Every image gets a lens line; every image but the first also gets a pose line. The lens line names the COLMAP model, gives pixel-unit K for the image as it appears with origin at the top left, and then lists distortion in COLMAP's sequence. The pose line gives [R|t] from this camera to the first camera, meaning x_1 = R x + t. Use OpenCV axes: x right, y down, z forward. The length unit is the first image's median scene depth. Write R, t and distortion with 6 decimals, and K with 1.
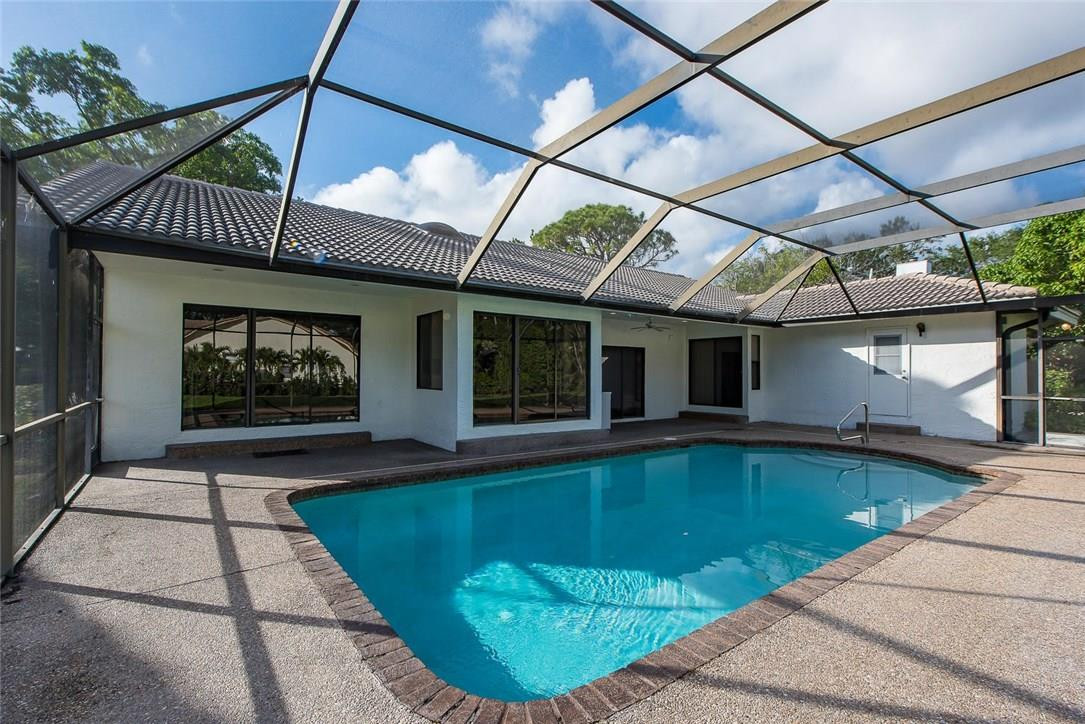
lens RADIAL K [[492.7, 0, 541.6], [0, 492.7, 367.8], [0, 0, 1]] dist [-0.000338, -0.000066]
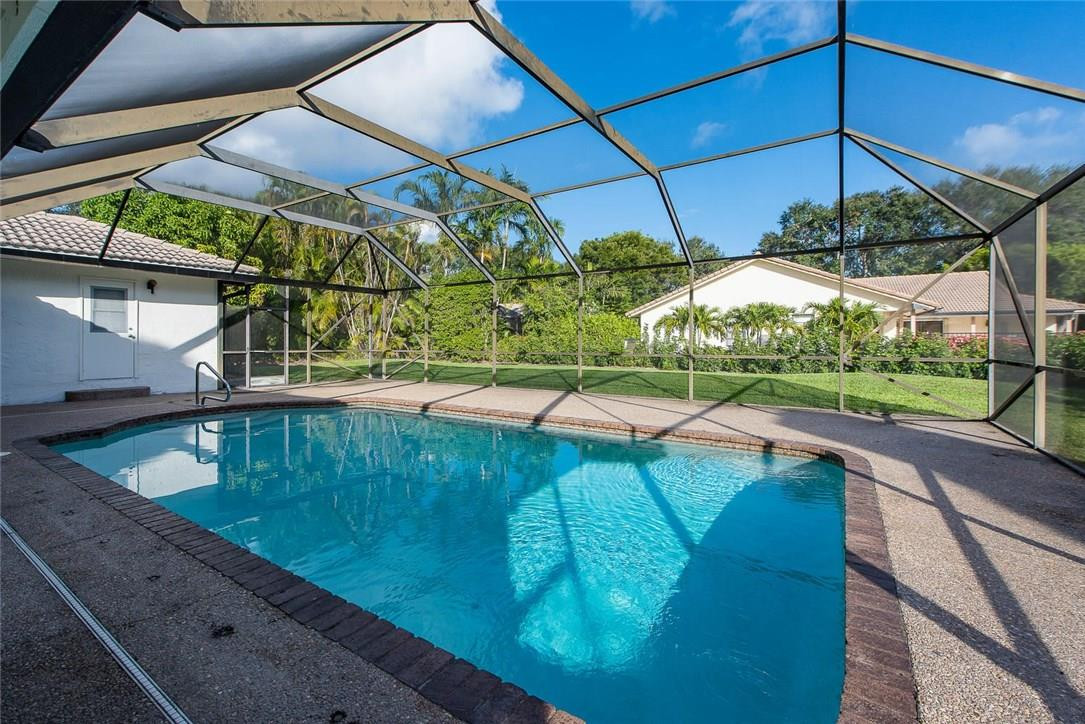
lens RADIAL K [[464.4, 0, 529.5], [0, 464.4, 341.2], [0, 0, 1]] dist [-0.000171, 0.000112]
pose [[-0.336032, -0.006251, 0.941830, -0.374344], [-0.016325, 0.999866, 0.000812, 0.018688], [-0.941709, -0.015102, -0.336089, 0.664022]]
